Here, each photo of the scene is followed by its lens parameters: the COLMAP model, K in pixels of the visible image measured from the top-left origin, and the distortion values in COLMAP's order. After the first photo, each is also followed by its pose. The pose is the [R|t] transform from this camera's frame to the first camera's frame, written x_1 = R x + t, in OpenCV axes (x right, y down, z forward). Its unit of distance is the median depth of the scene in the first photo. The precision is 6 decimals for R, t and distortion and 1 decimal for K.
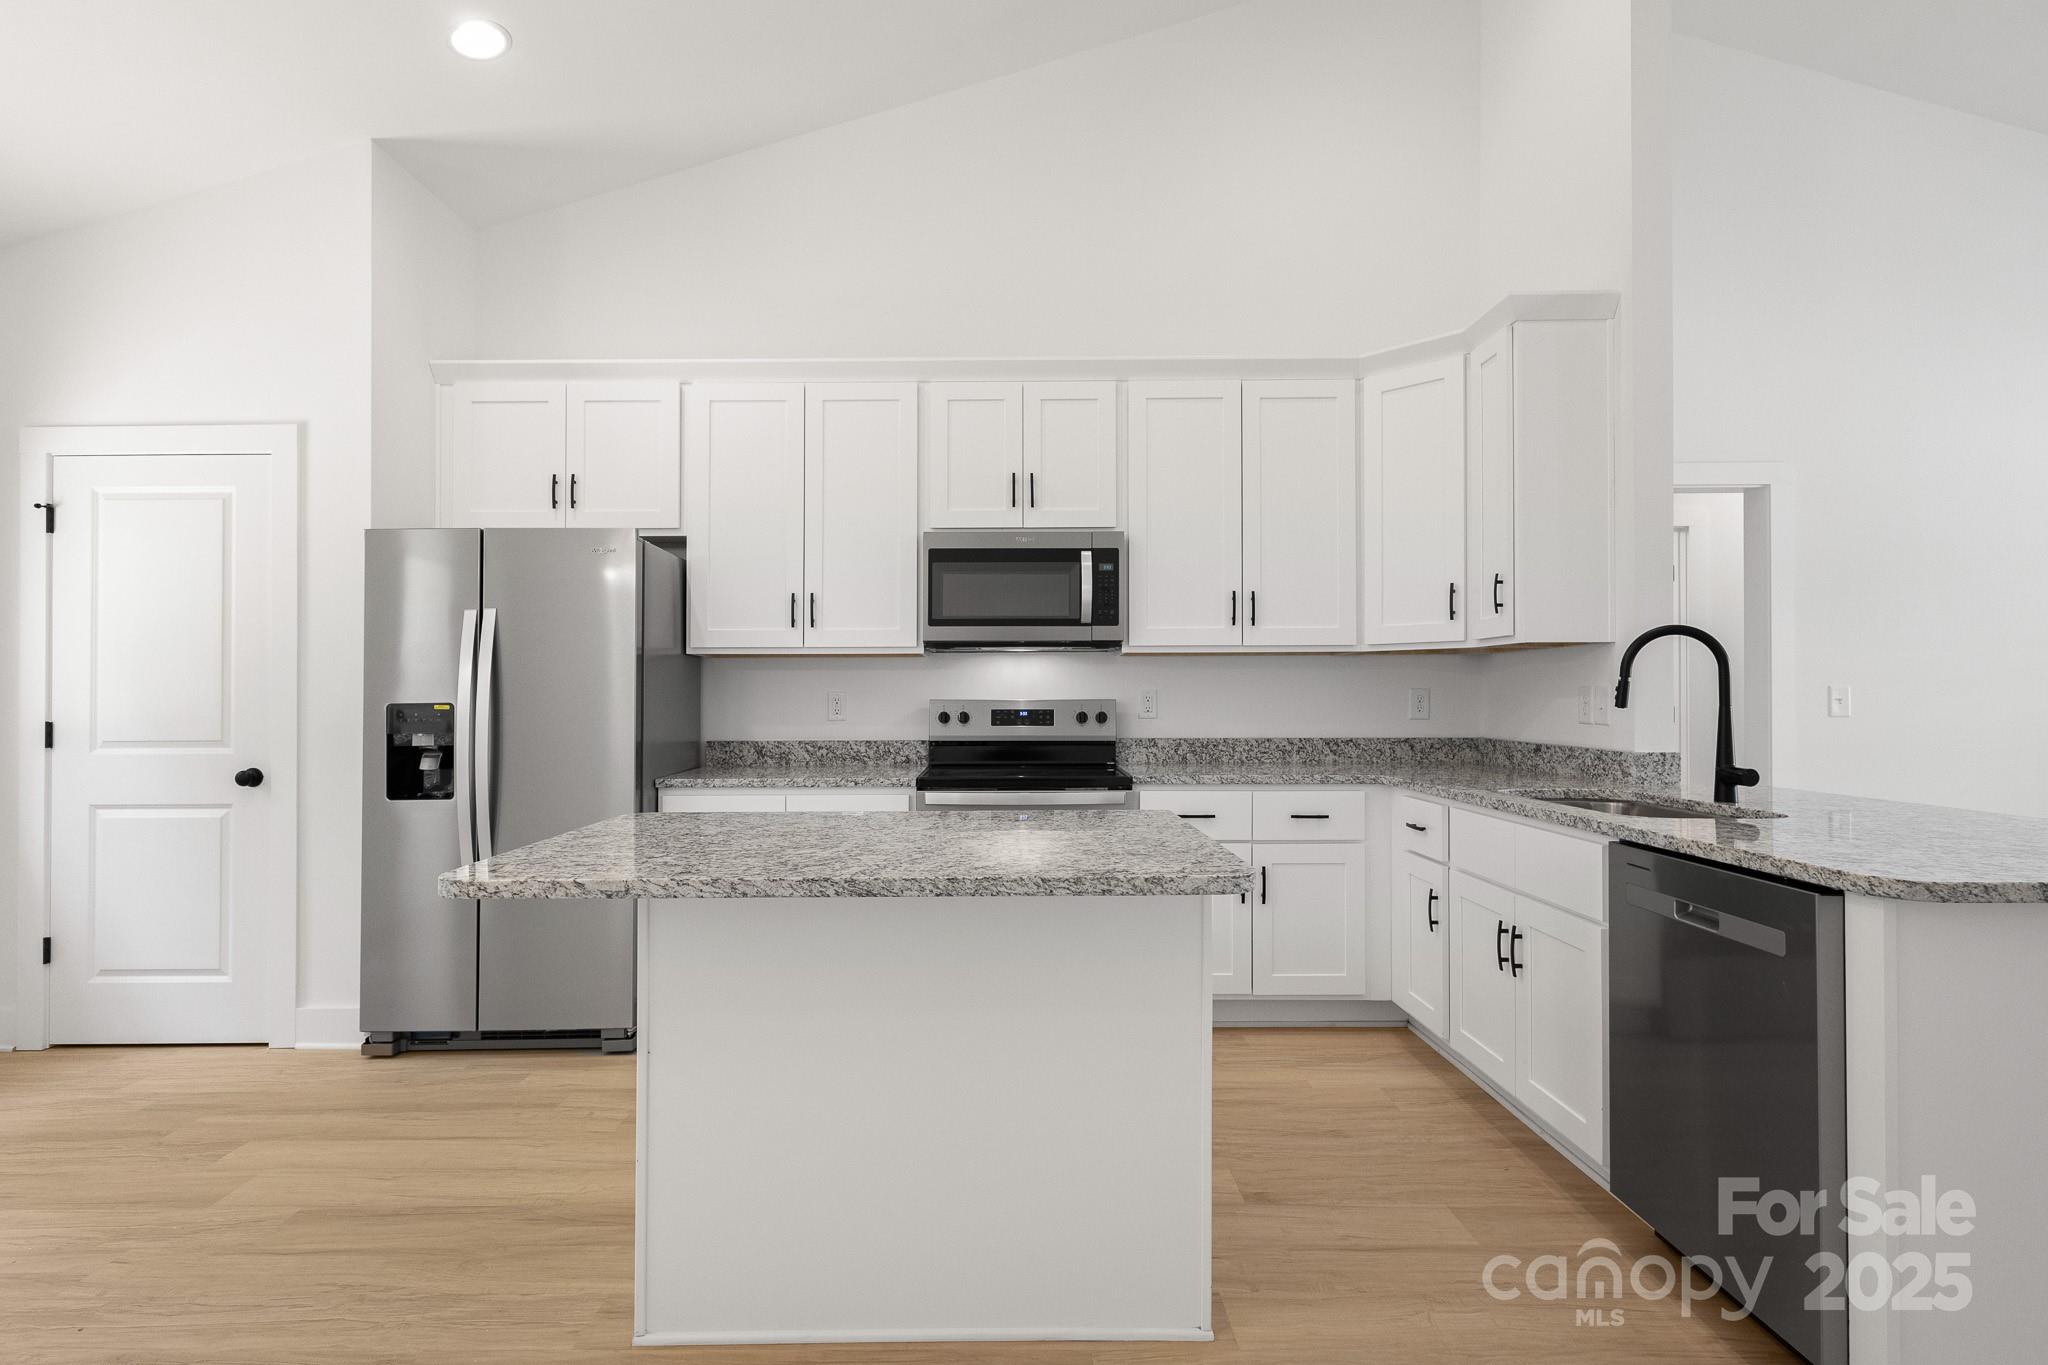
lens RADIAL K [[1032.3, 0, 1009.5], [0, 1032.3, 683.2], [0, 0, 1]] dist [0.012587, -0.002670]
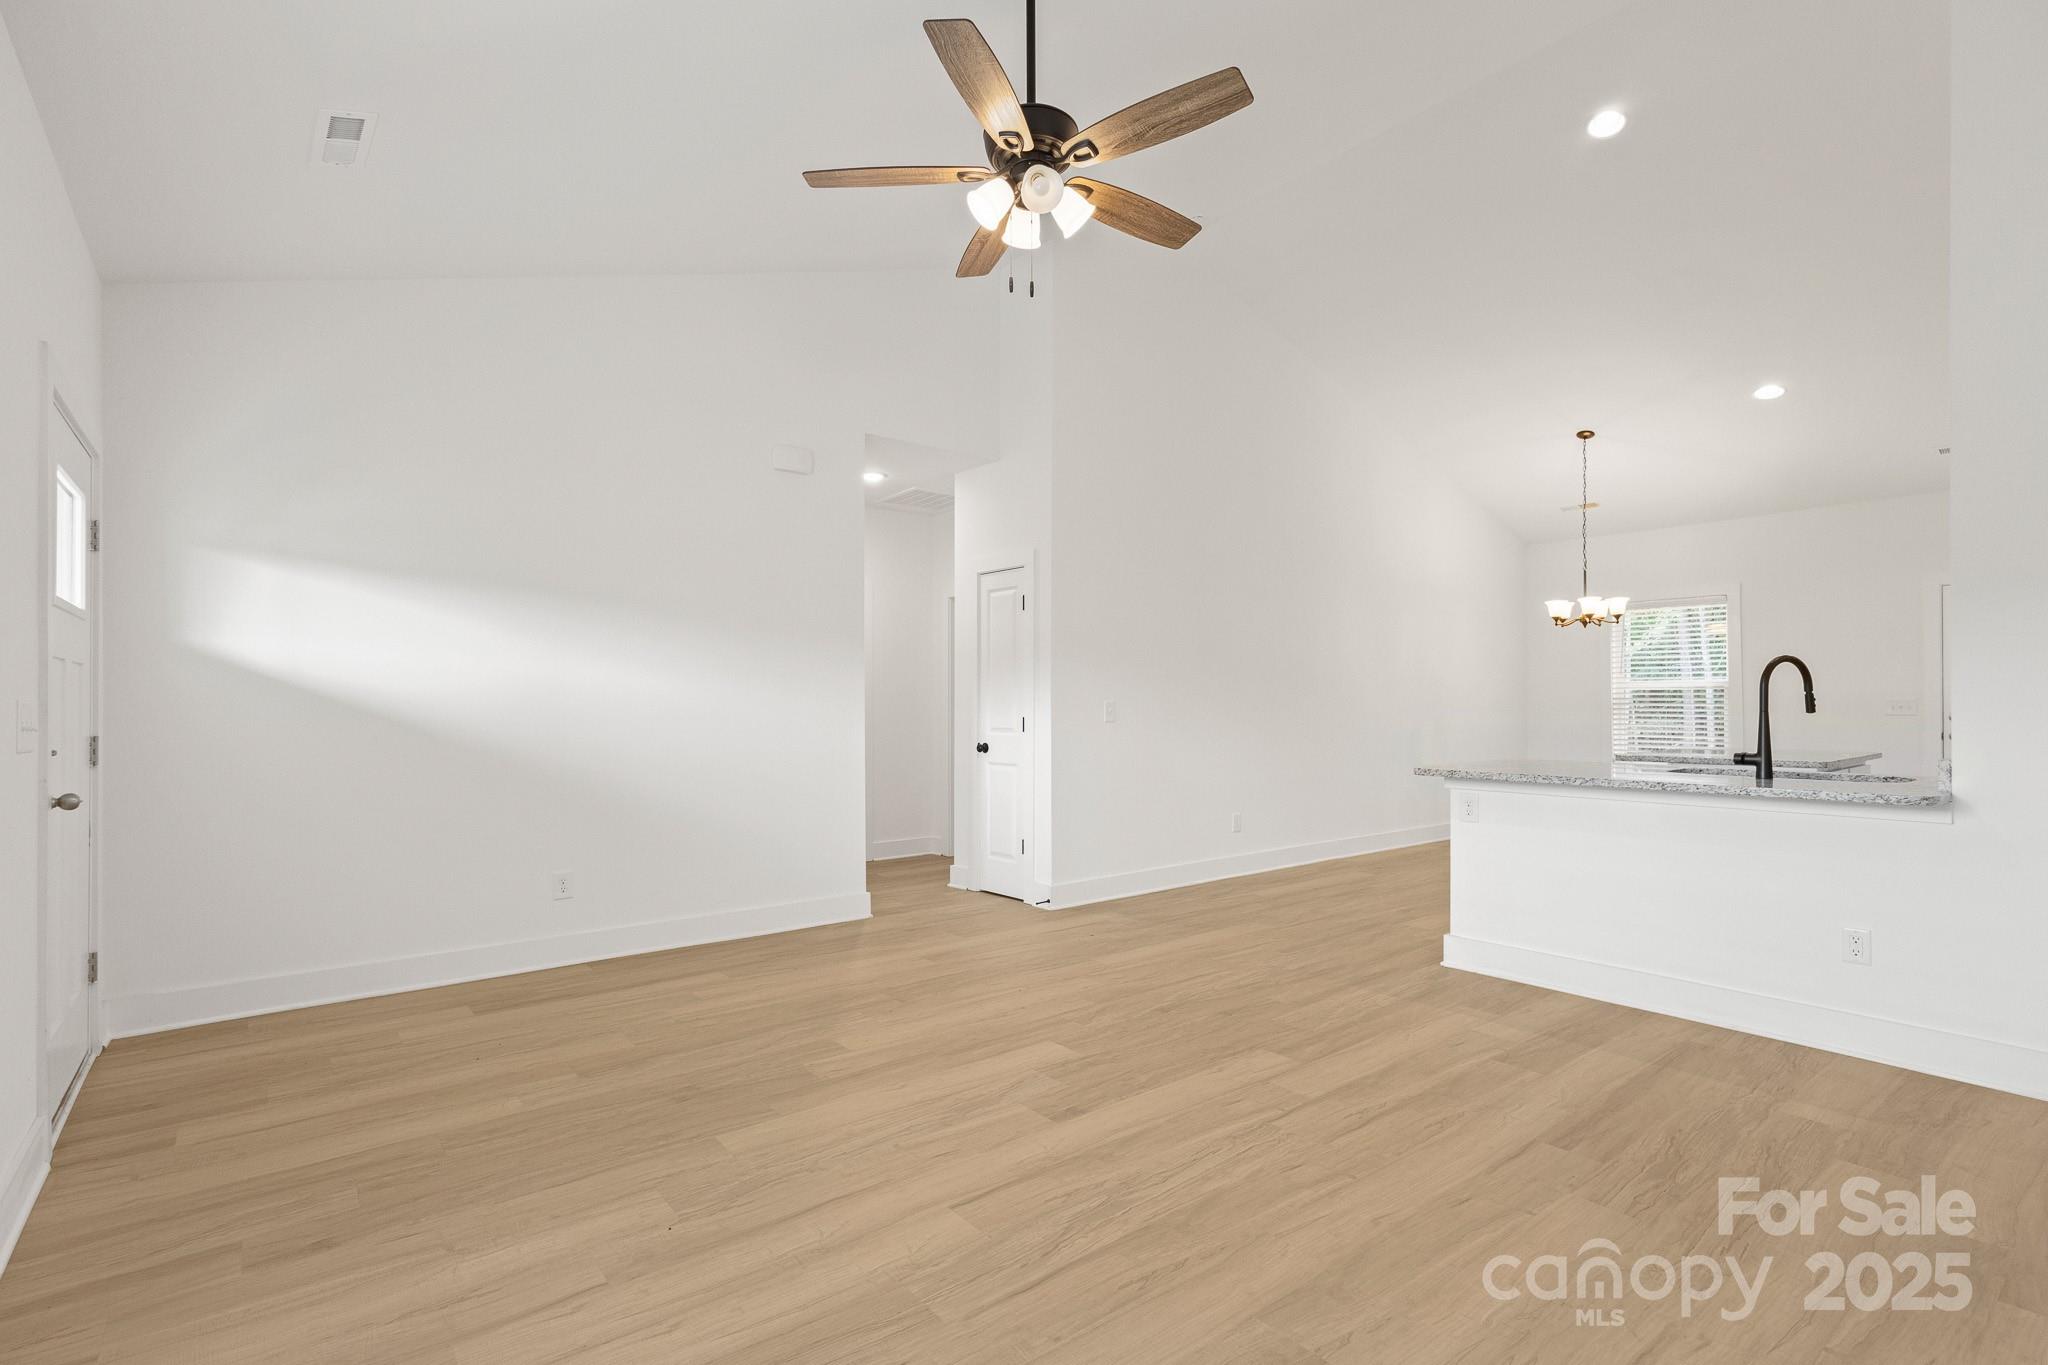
lens RADIAL K [[958.9, 0, 1023.1], [0, 958.9, 685.1], [0, 0, 1]] dist [0.009281, 0.001698]
pose [[-0.775303, -0.003654, -0.631578, 1.780062], [0.015442, 0.999575, -0.024740, 0.001328], [0.631400, -0.028934, -0.774917, 1.061988]]
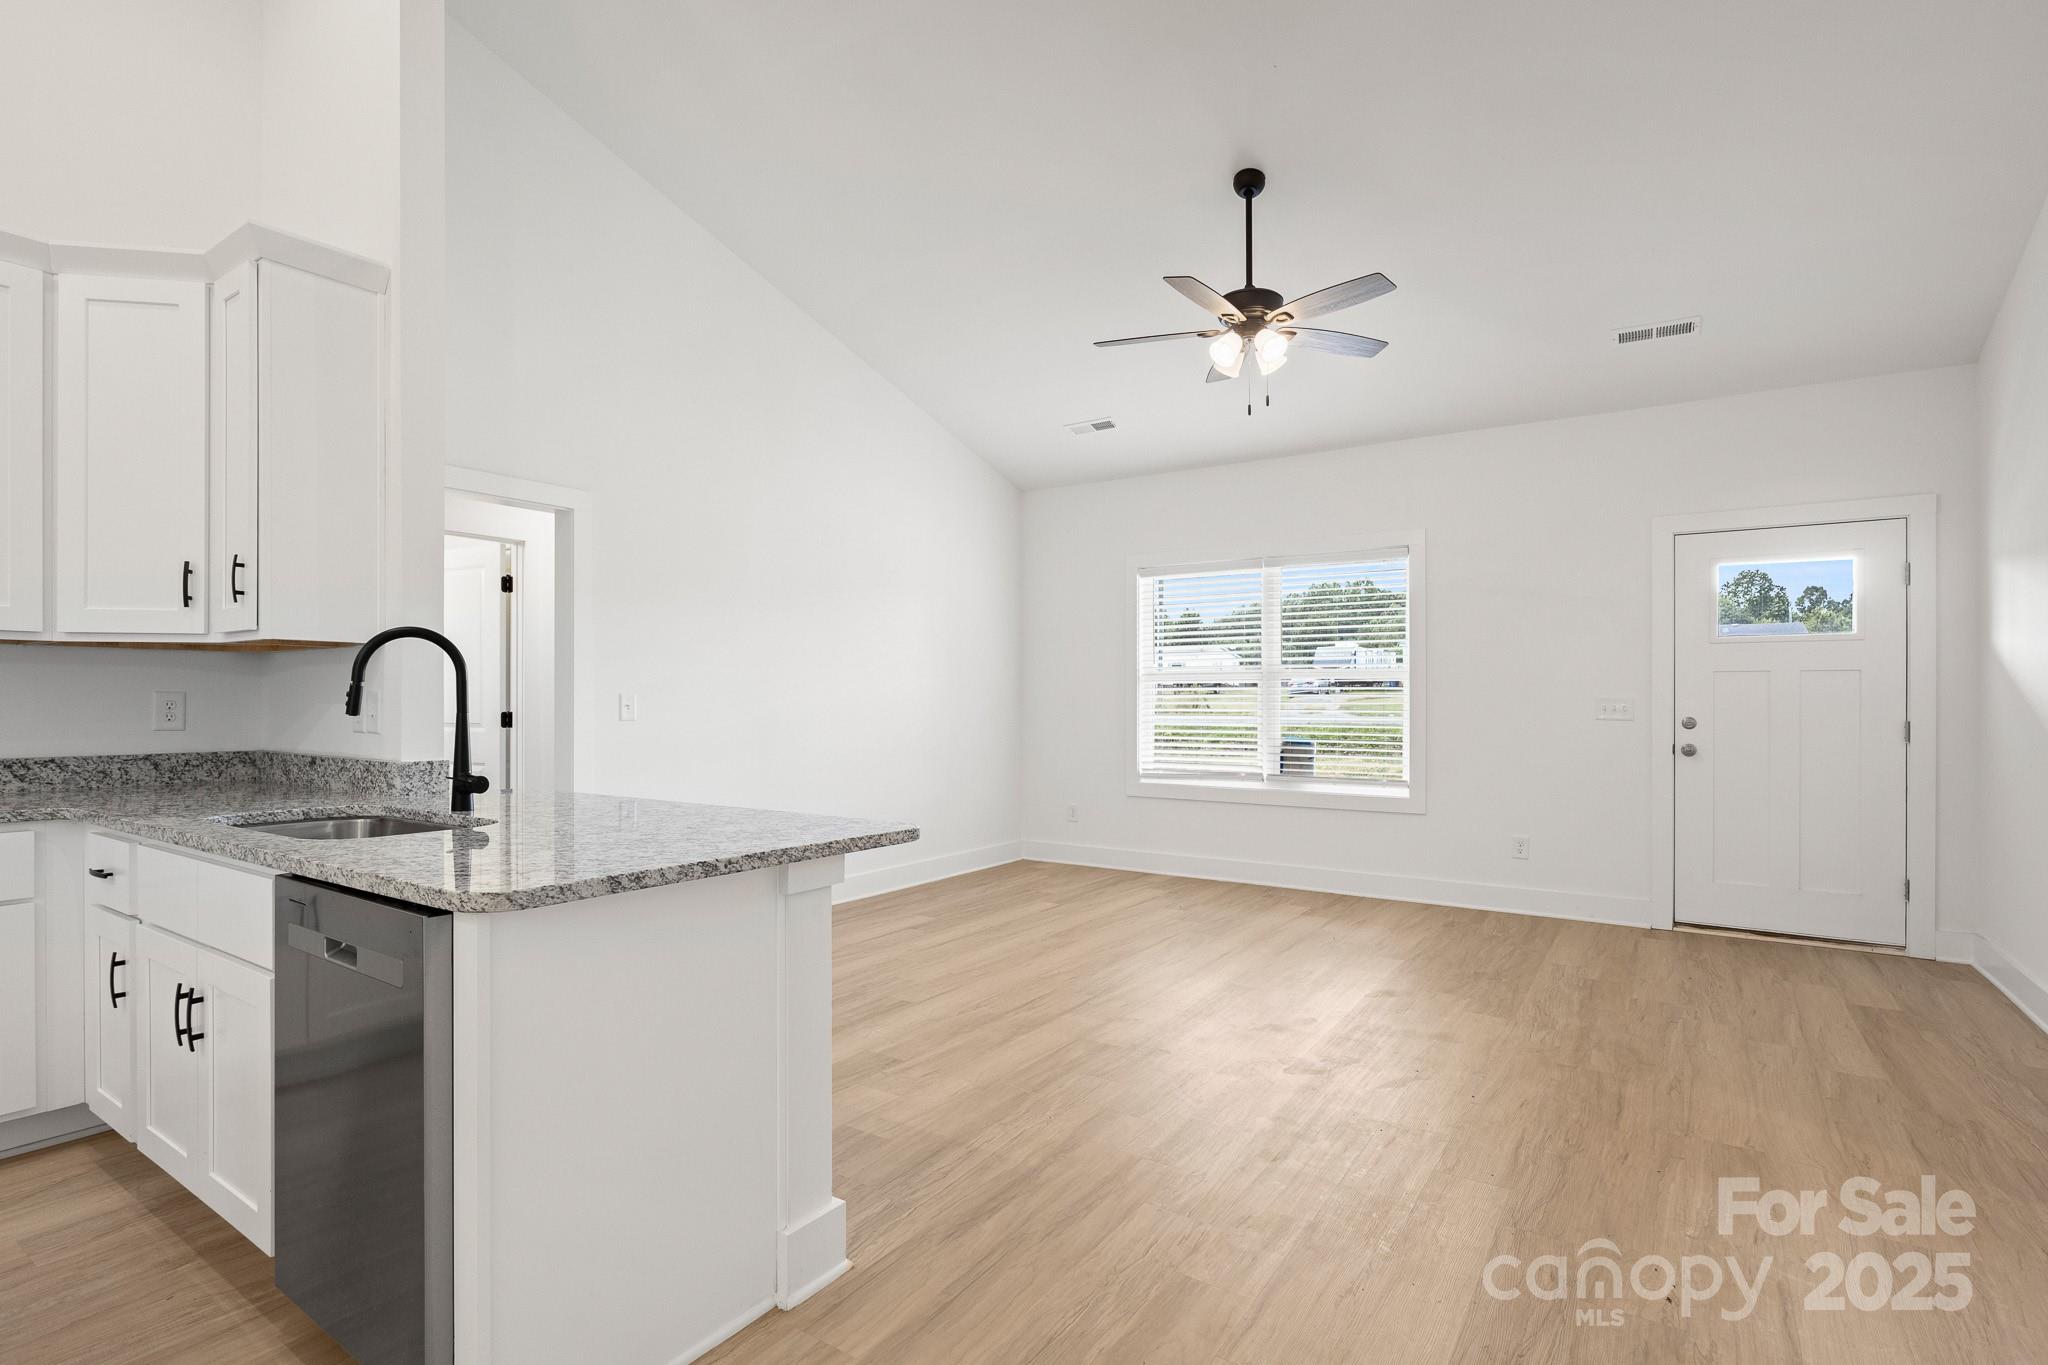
lens RADIAL K [[1032.3, 0, 1016.9], [0, 1032.3, 685.2], [0, 0, 1]] dist [0.012587, -0.002670]
pose [[0.548537, 0.017891, 0.835935, 0.110996], [-0.016032, 0.999812, -0.010878, -0.001786], [-0.835972, -0.007435, 0.548721, 0.015372]]
